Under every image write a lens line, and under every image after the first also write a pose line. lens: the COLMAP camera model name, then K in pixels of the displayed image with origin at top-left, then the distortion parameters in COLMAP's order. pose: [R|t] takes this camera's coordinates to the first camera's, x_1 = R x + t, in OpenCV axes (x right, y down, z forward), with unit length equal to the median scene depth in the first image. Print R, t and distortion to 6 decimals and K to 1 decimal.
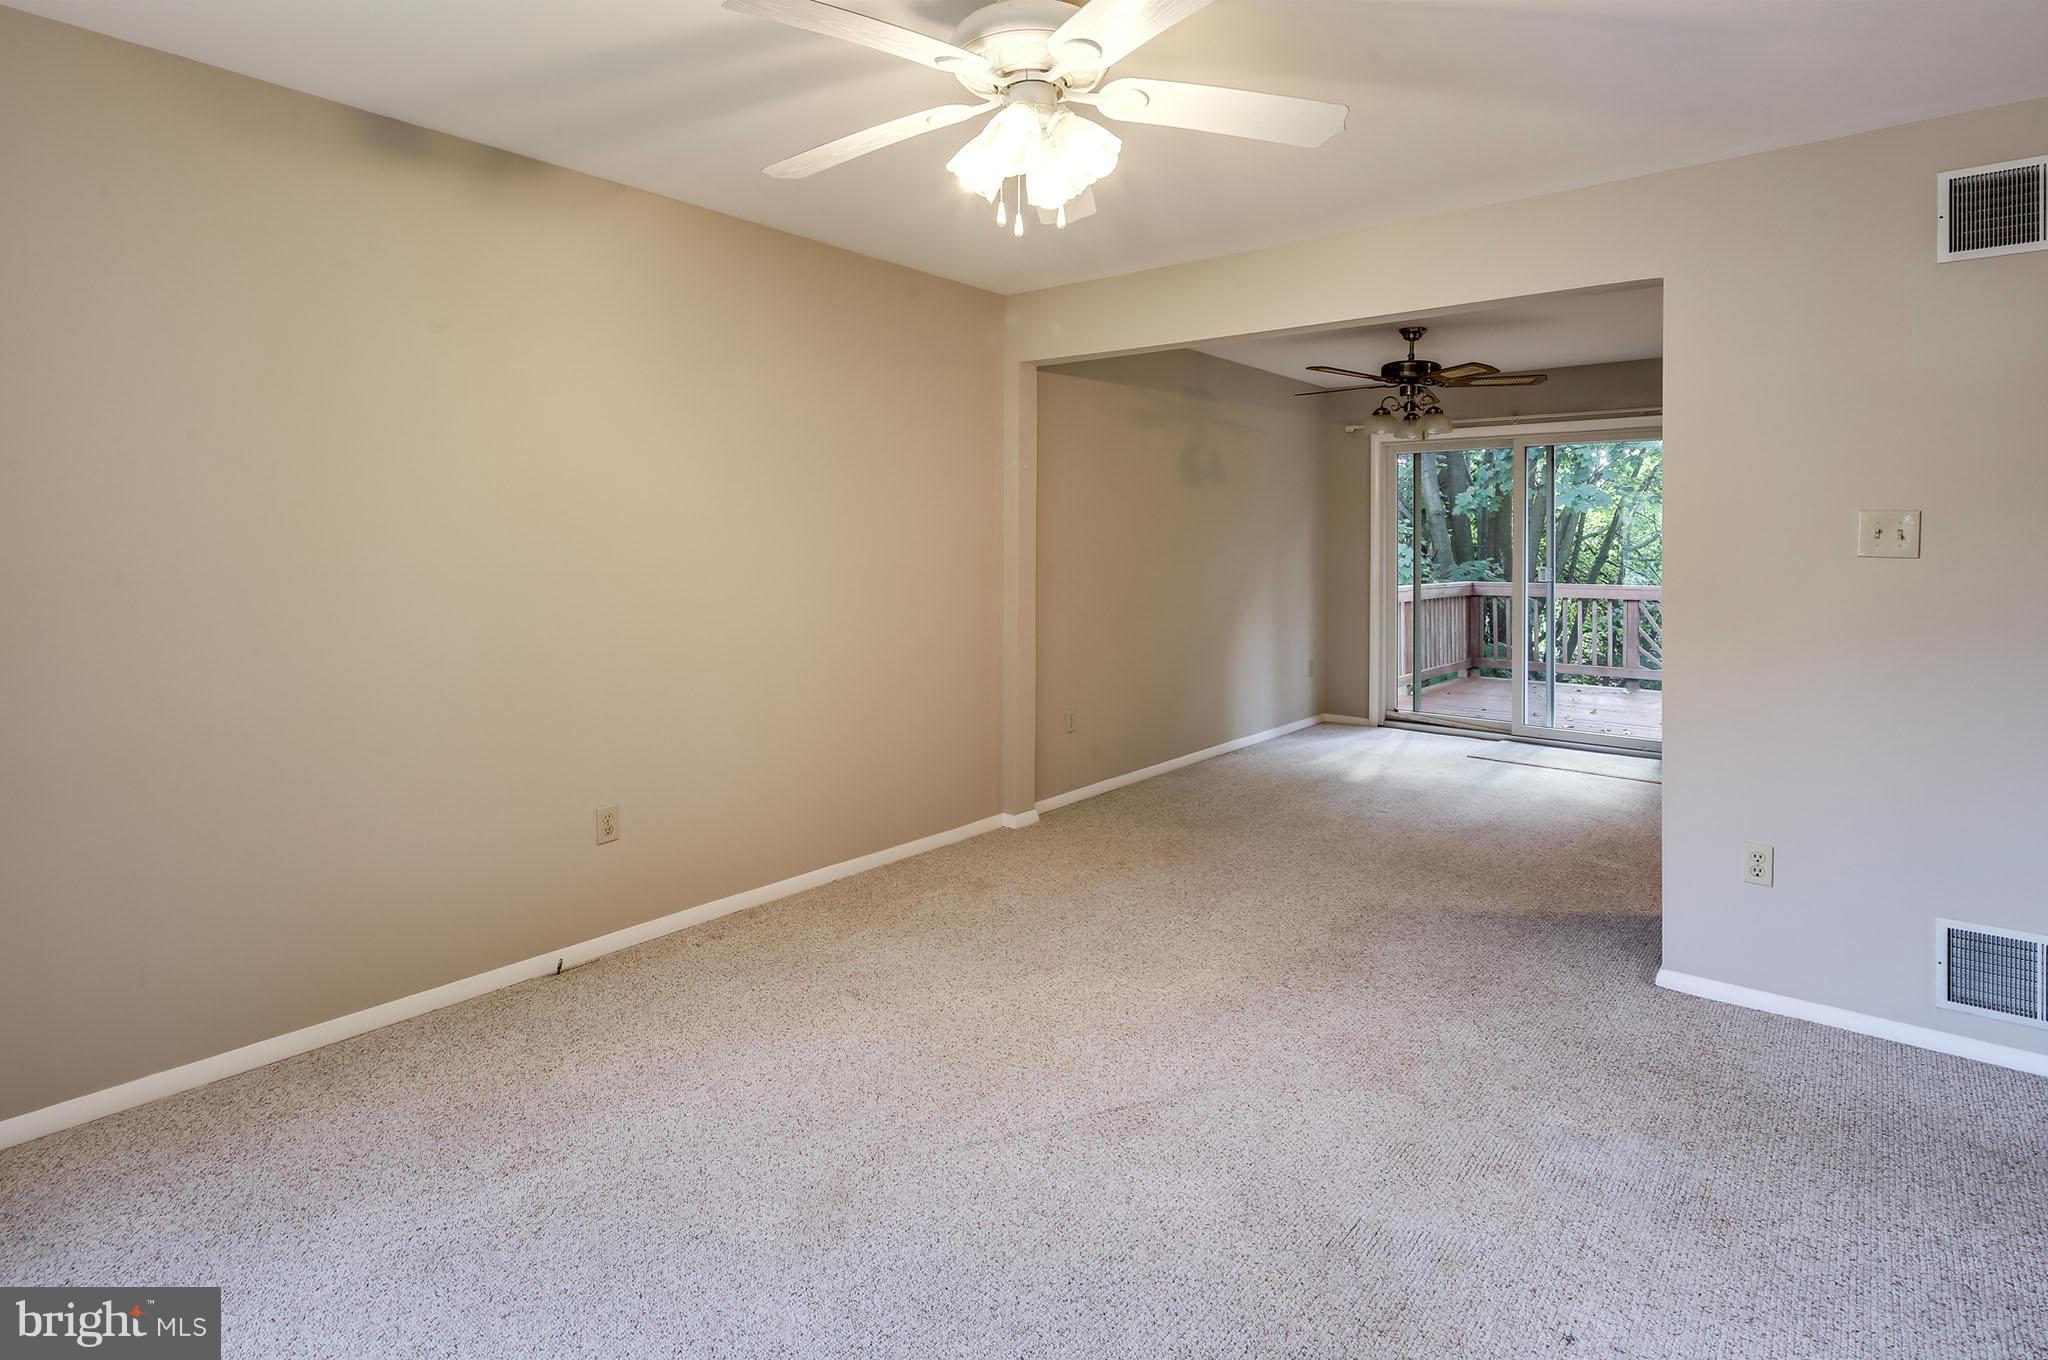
lens RADIAL K [[1020.4, 0, 1010.2], [0, 1020.4, 569.6], [0, 0, 1]] dist [0.000584, -0.001743]
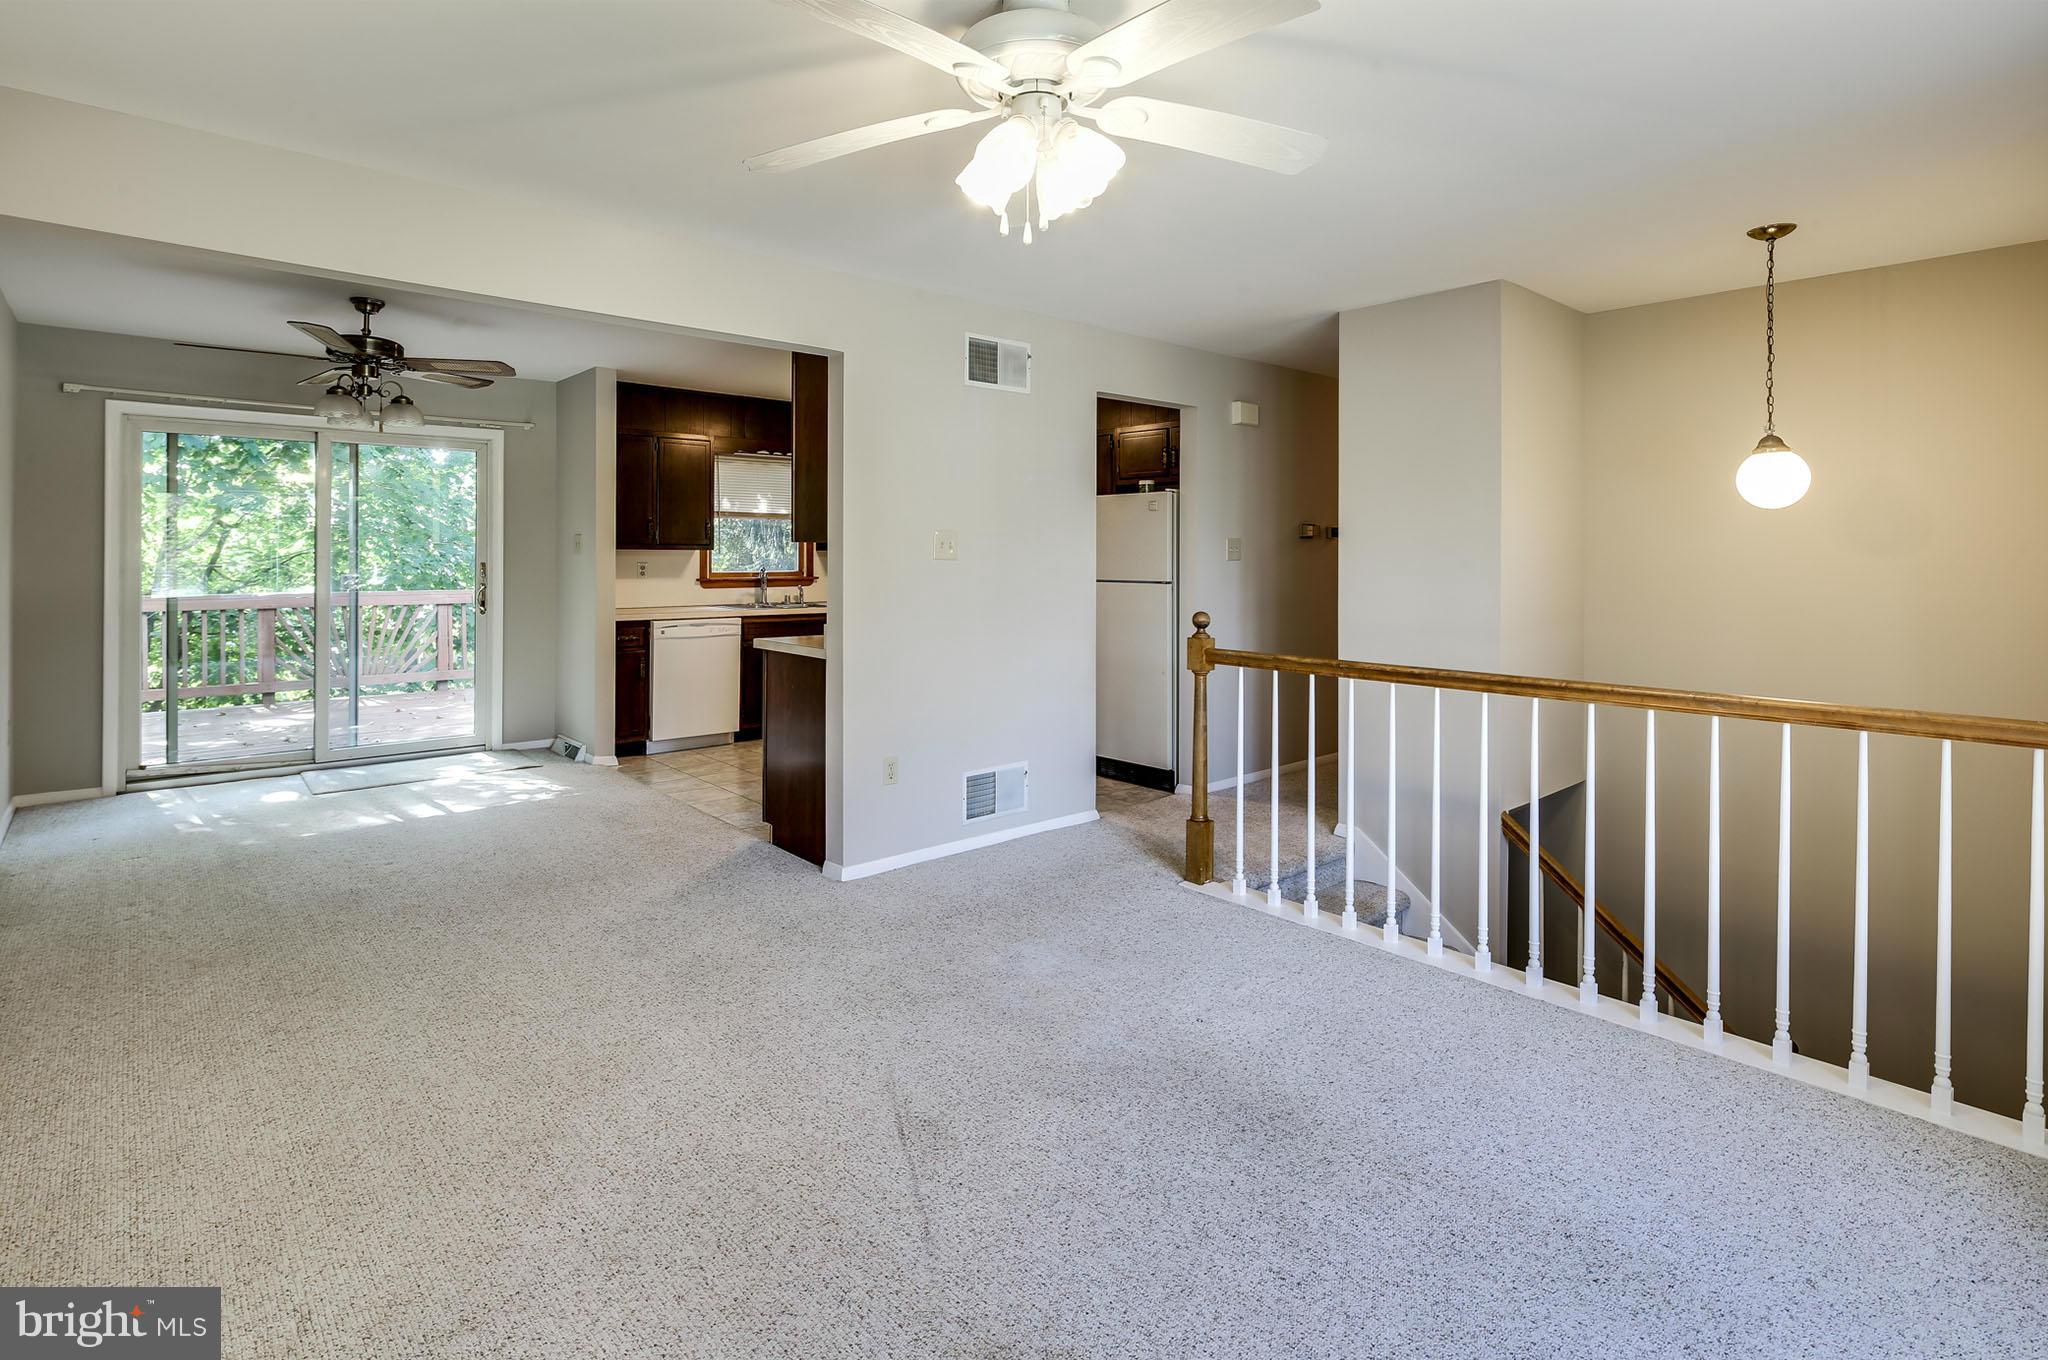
lens RADIAL K [[1020.4, 0, 1010.2], [0, 1020.4, 569.6], [0, 0, 1]] dist [0.000584, -0.001743]
pose [[0.152091, -0.019719, 0.988170, -0.612913], [0.022005, 0.999621, 0.016560, -0.017000], [-0.988121, 0.019226, 0.152468, 0.544503]]
